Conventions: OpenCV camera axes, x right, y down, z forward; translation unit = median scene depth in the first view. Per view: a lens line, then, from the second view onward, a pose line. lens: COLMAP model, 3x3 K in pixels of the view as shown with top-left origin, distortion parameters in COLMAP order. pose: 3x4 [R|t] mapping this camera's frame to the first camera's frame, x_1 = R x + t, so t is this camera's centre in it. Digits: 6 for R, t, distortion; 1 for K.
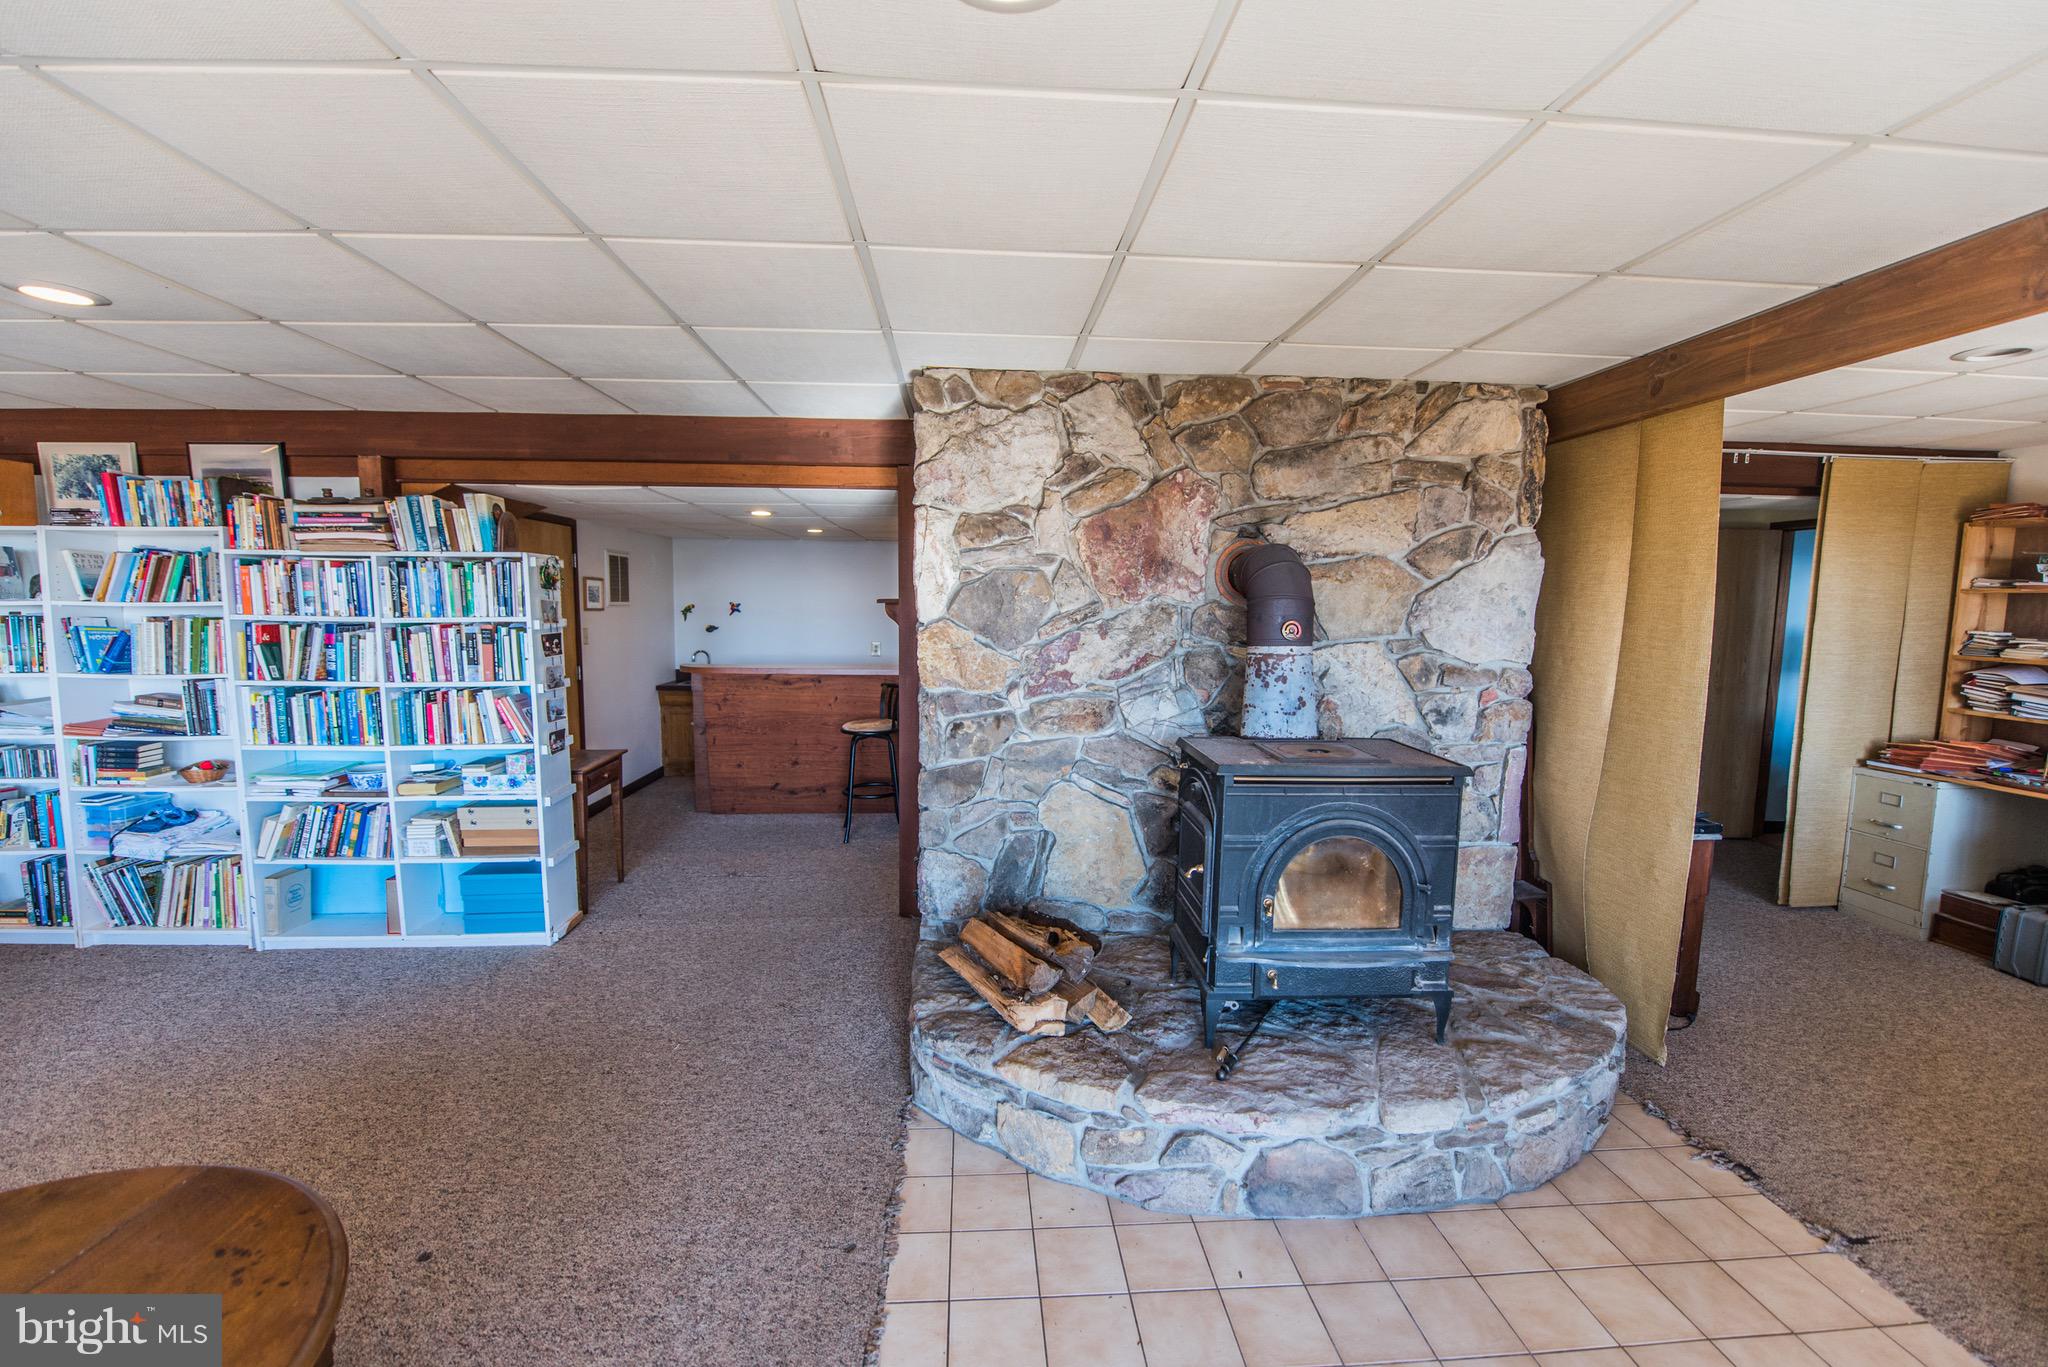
lens RADIAL K [[821.6, 0, 1027.1], [0, 821.6, 674.7], [0, 0, 1]] dist [-0.022361, -0.001307]
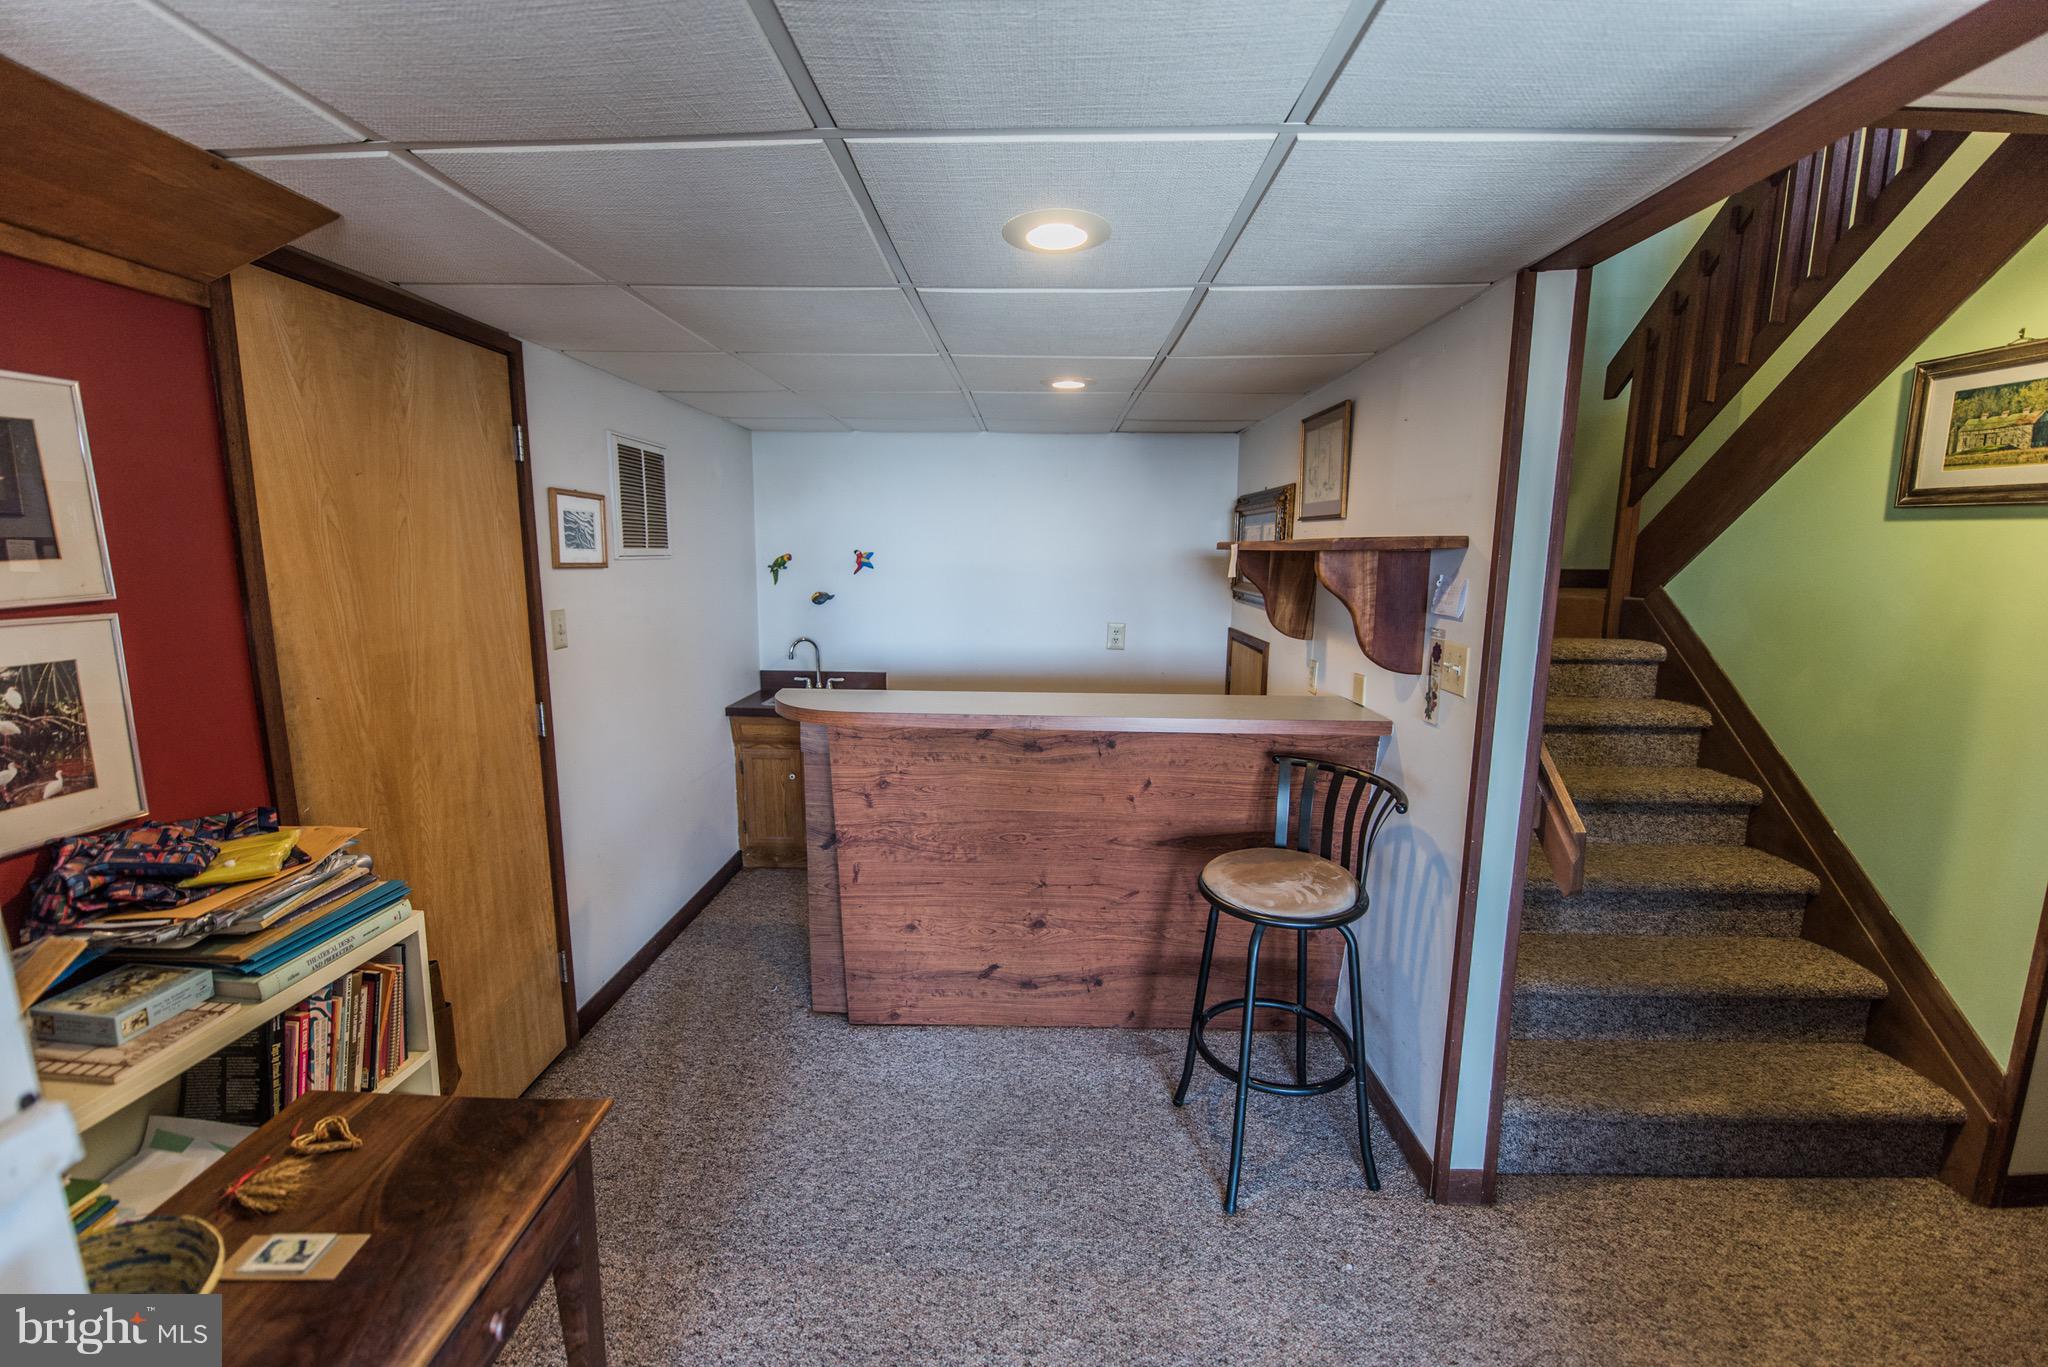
lens RADIAL K [[821.6, 0, 1027.1], [0, 821.6, 674.7], [0, 0, 1]] dist [-0.022361, -0.001307]
pose [[0.996574, 0.013010, -0.081674, -0.253990], [-0.008112, 0.998164, 0.060017, -0.049229], [0.082305, -0.059149, 0.994850, 0.575412]]
